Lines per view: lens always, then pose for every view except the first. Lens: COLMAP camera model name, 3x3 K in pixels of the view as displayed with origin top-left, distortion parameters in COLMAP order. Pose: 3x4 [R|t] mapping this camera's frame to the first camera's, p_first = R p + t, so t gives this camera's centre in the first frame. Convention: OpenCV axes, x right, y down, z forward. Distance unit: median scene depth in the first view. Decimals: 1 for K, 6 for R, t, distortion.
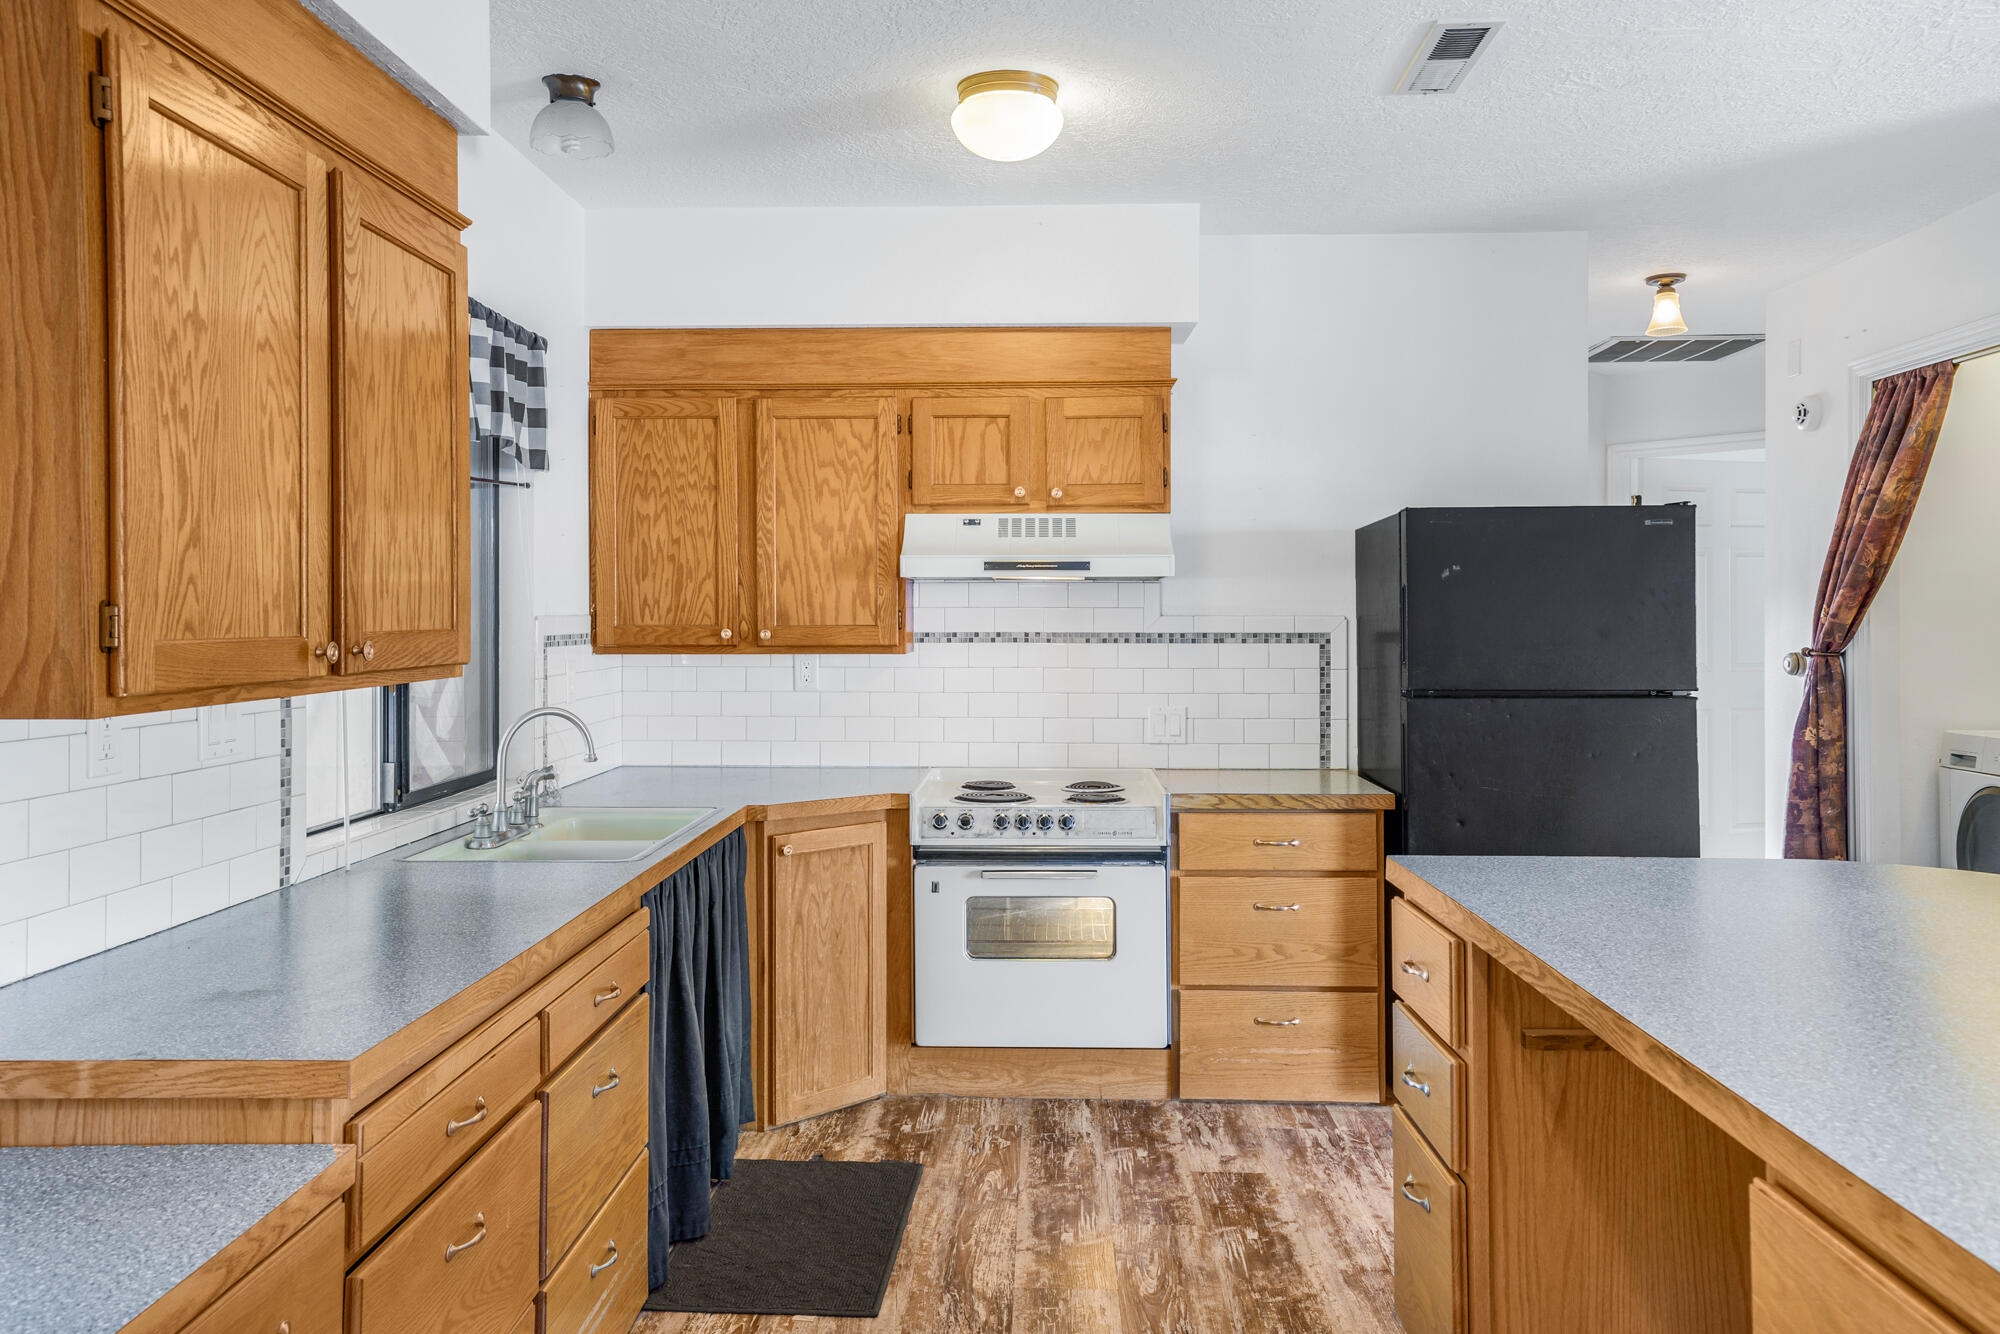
lens RADIAL K [[1484.4, 0, 999.5], [0, 1484.4, 610.2], [0, 0, 1]] dist [0.029368, 0.002995]
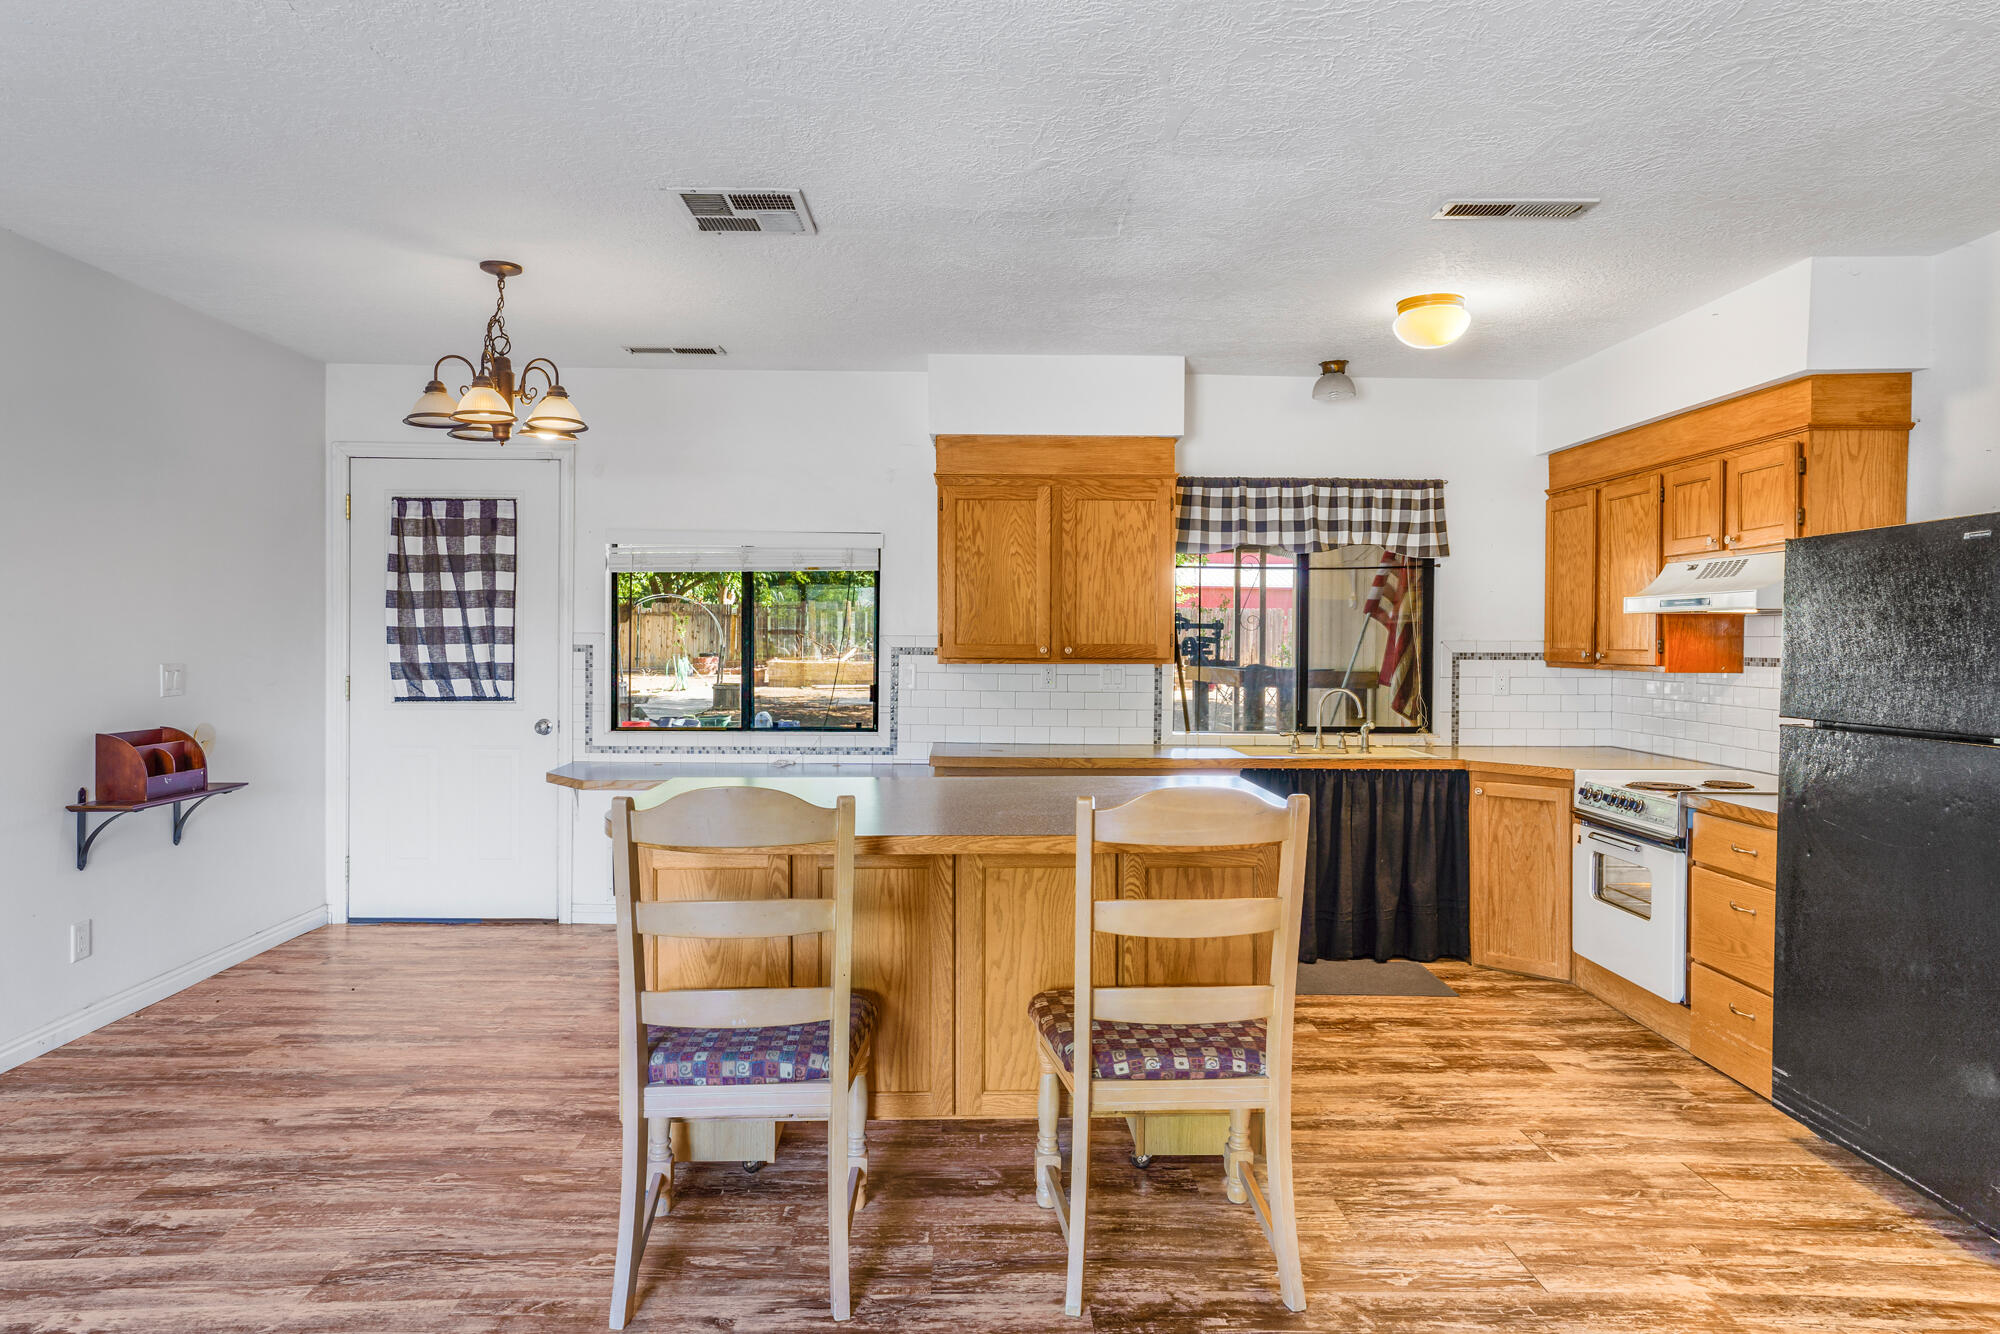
lens RADIAL K [[1253.4, 0, 1007.1], [0, 1253.4, 655.8], [0, 0, 1]] dist [0.005992, 0.011262]
pose [[0.059237, 0.015620, -0.998122, 0.996132], [-0.004433, 0.999872, 0.015385, 0.000702], [0.998234, 0.003513, 0.059298, 0.369867]]
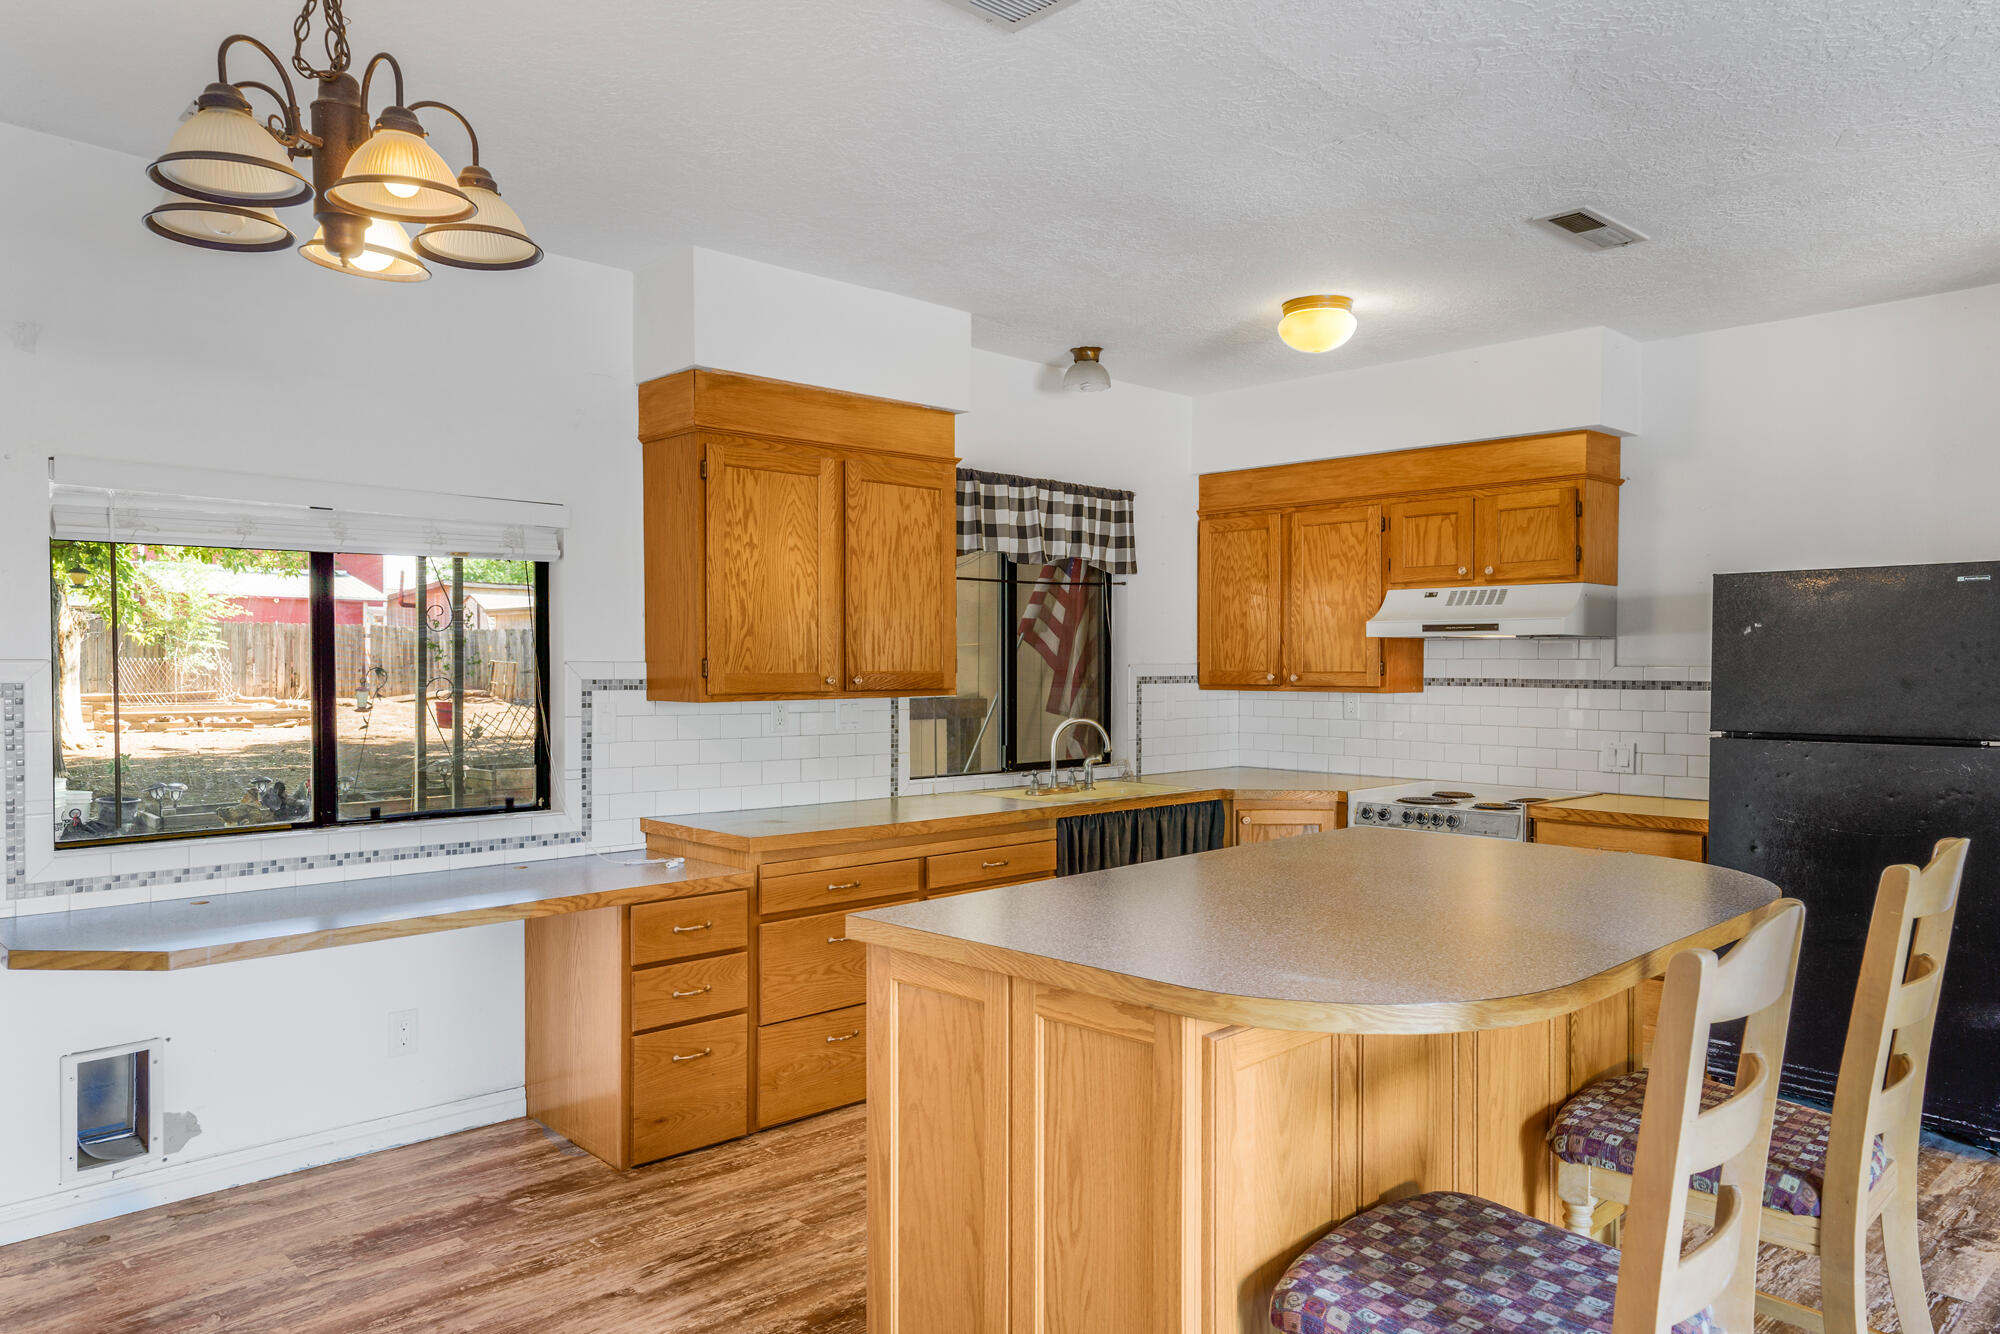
lens RADIAL K [[1350.3, 0, 1015.8], [0, 1350.3, 696.1], [0, 0, 1]] dist [0.024076, 0.004896]
pose [[0.725078, 0.020710, -0.688356, 0.548320], [-0.001145, 0.999583, 0.028868, -0.003319], [0.688666, -0.020144, 0.724799, -0.133647]]
